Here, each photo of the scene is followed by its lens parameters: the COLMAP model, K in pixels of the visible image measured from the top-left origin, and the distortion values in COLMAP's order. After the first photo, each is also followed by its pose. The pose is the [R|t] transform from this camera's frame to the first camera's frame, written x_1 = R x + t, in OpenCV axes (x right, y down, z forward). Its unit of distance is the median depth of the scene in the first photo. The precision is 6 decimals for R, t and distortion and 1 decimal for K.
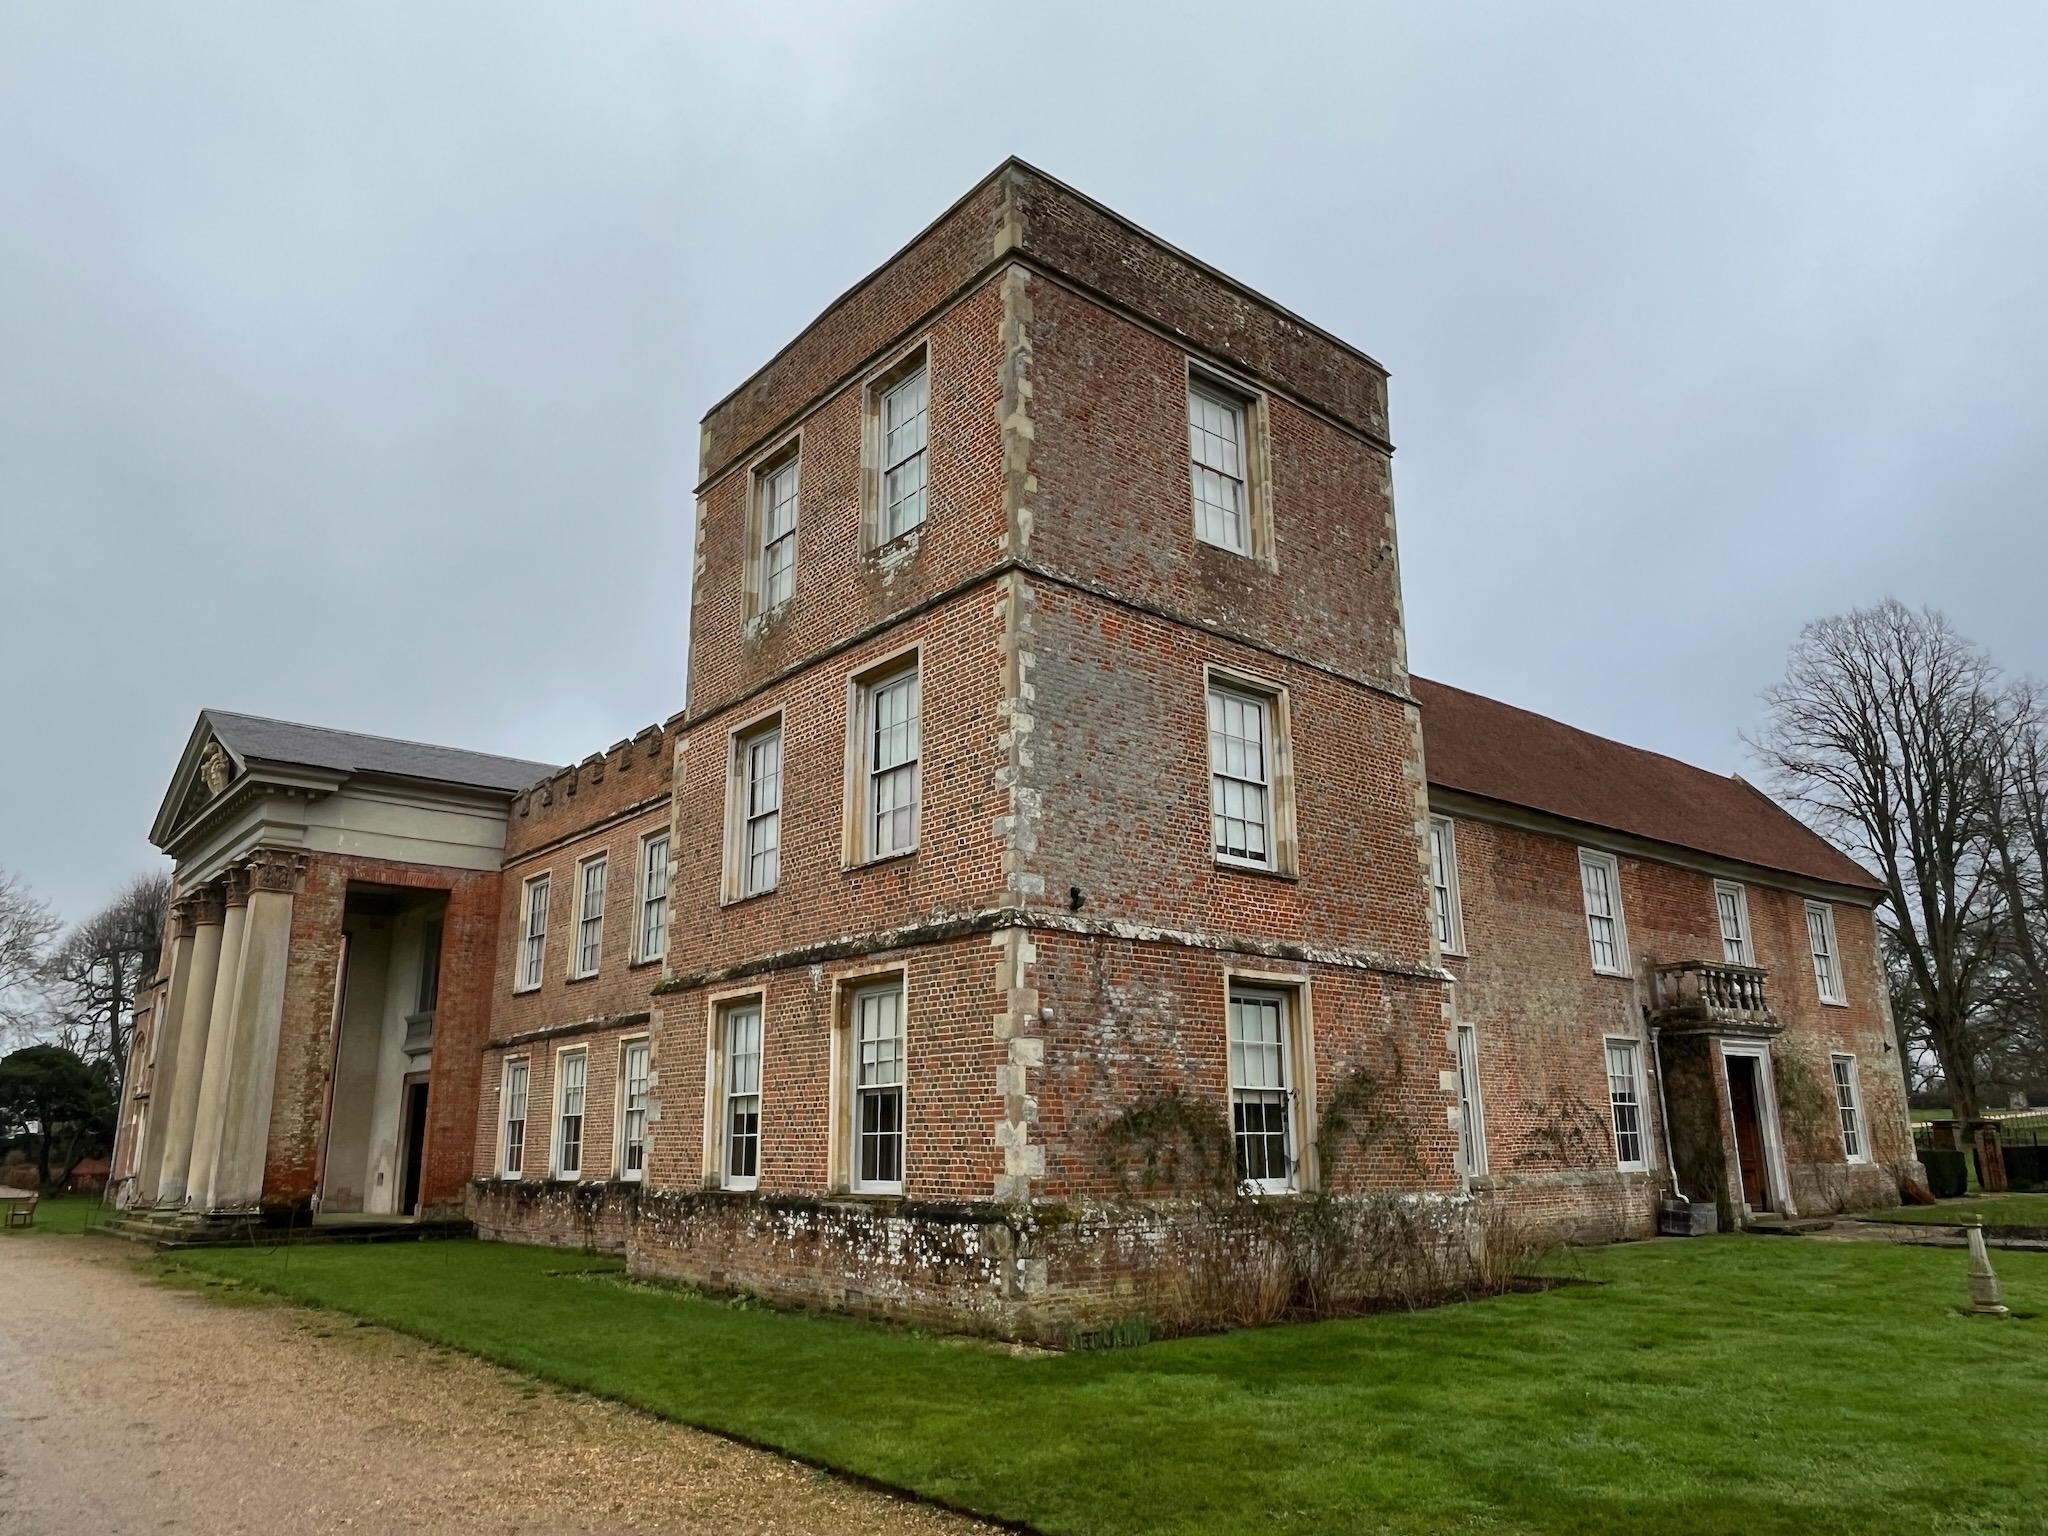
lens RADIAL K [[1377.6, 0, 1024.0], [0, 1377.6, 768.0], [0, 0, 1]] dist [0.042880, -0.000149]
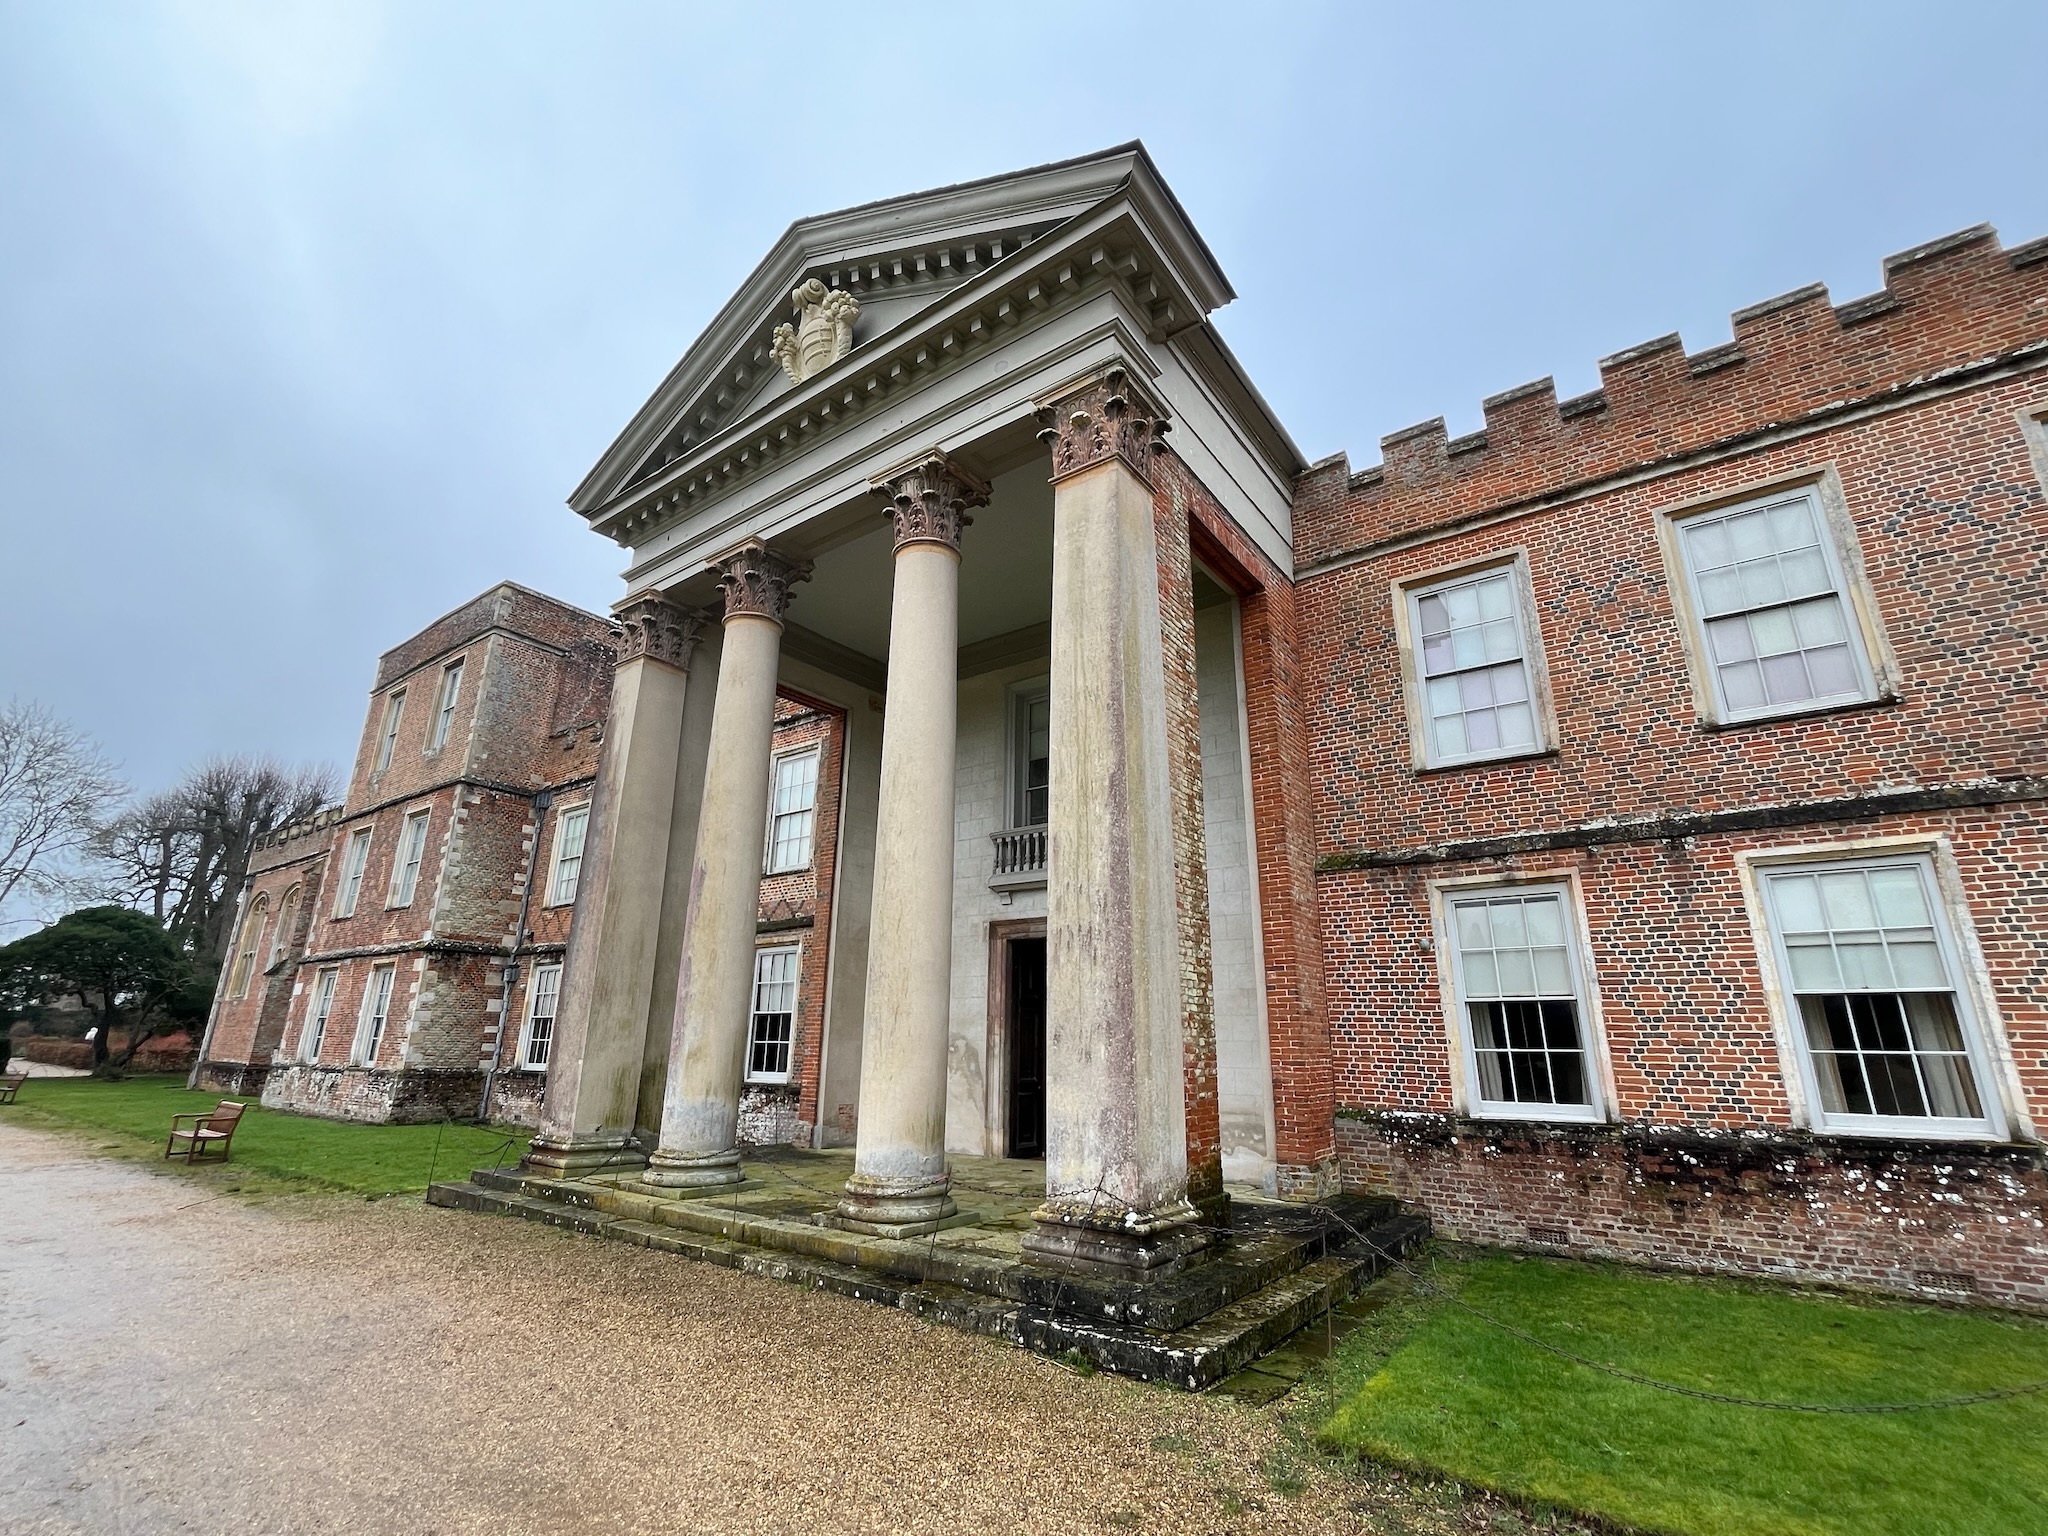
lens RADIAL K [[904.3, 0, 1024.0], [0, 904.3, 768.0], [0, 0, 1]] dist [-0.000144, 0.000010]
pose [[0.971188, 0.098054, 0.217206, -0.266974], [-0.089078, 0.994730, -0.050762, 0.086691], [-0.221039, 0.029952, 0.974805, 0.306793]]
